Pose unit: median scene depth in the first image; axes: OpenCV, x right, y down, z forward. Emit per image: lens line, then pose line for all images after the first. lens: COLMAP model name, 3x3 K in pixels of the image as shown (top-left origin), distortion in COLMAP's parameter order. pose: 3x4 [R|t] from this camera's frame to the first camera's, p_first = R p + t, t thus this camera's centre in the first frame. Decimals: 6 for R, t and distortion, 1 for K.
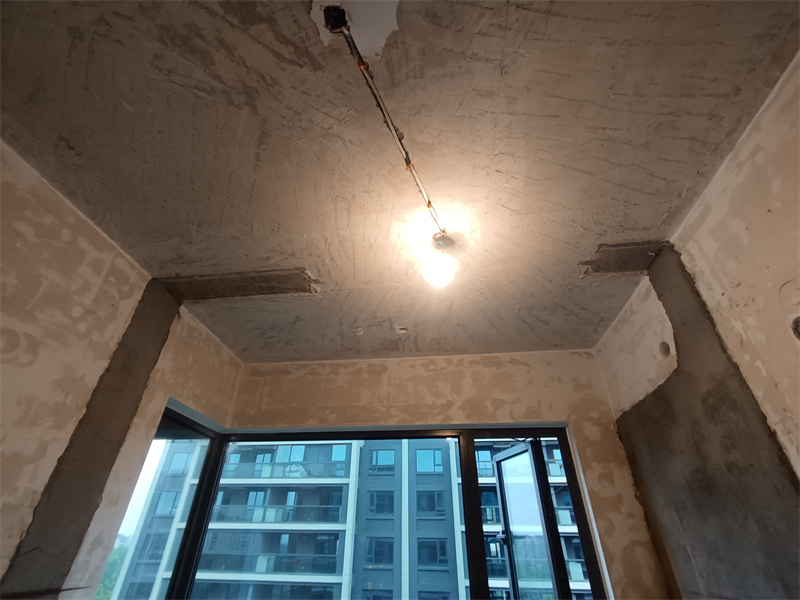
lens RADIAL K [[367.9, 0, 397.3], [0, 367.9, 302.8], [0, 0, 1]] dist [-0.005905, 0.002277]
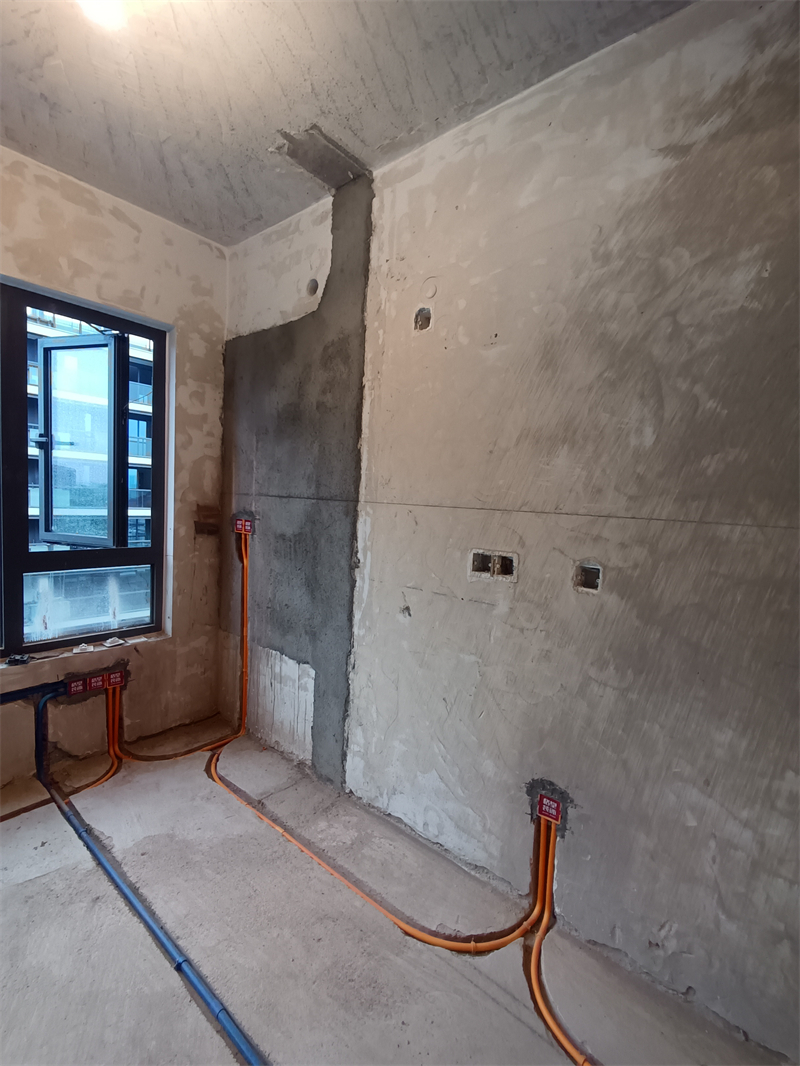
lens RADIAL K [[490.2, 0, 406.3], [0, 490.2, 538.9], [0, 0, 1]] dist [-0.005905, 0.002277]
pose [[0.541974, -0.053479, 0.838692, -0.199482], [-0.505789, 0.776236, 0.376345, 0.026257], [-0.671149, -0.628170, 0.393651, -0.062112]]
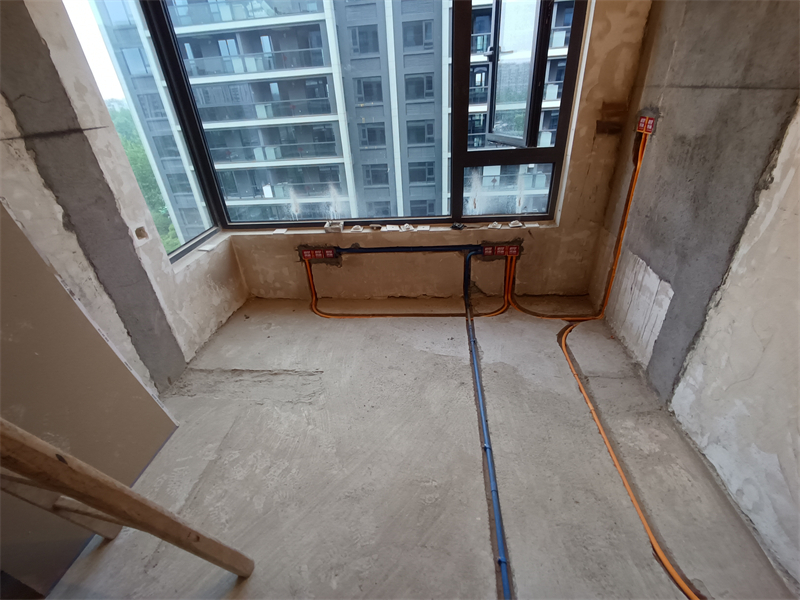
lens RADIAL K [[367.9, 0, 396.8], [0, 367.9, 304.8], [0, 0, 1]] dist [-0.005905, 0.002277]
pose [[0.996865, -0.077518, -0.015841, 0.005287], [0.047686, 0.428878, 0.902103, 0.037227], [-0.063136, -0.900031, 0.431230, -0.008337]]
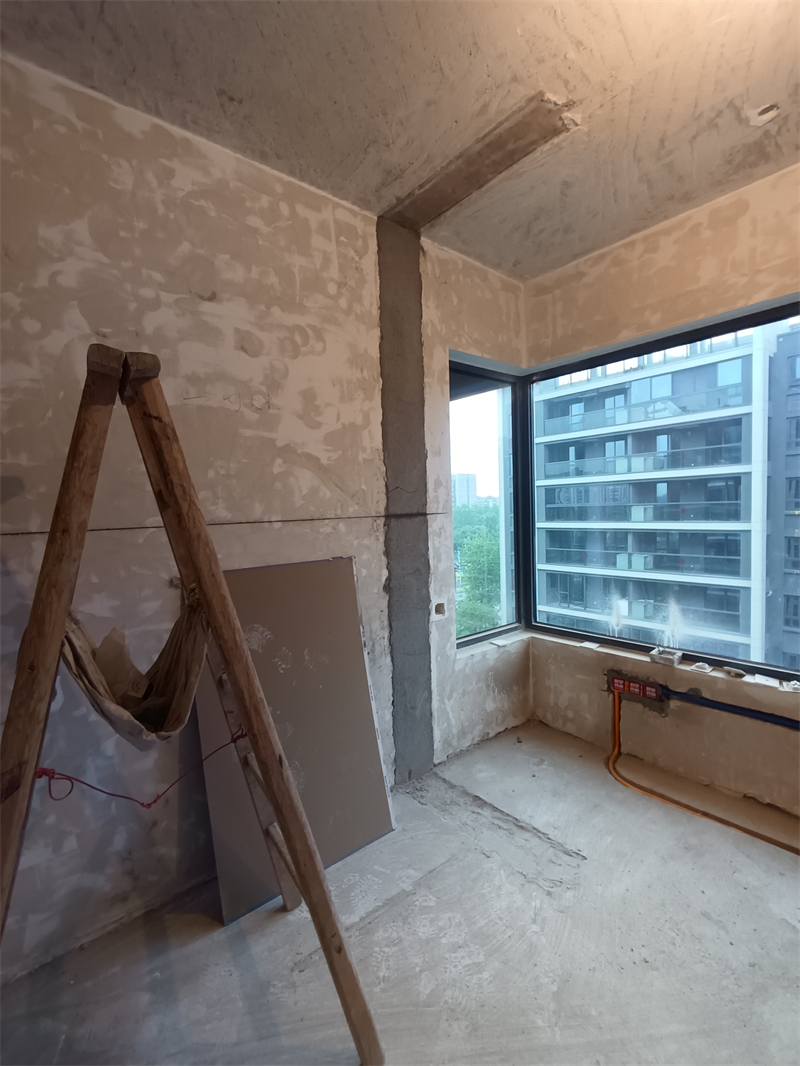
lens RADIAL K [[490.2, 0, 402.5], [0, 490.2, 538.6], [0, 0, 1]] dist [-0.005905, 0.002277]
pose [[0.734627, 0.006504, -0.678440, 0.124448], [0.413307, 0.788711, 0.455097, 0.025087], [0.538053, -0.614730, 0.576720, -0.057055]]
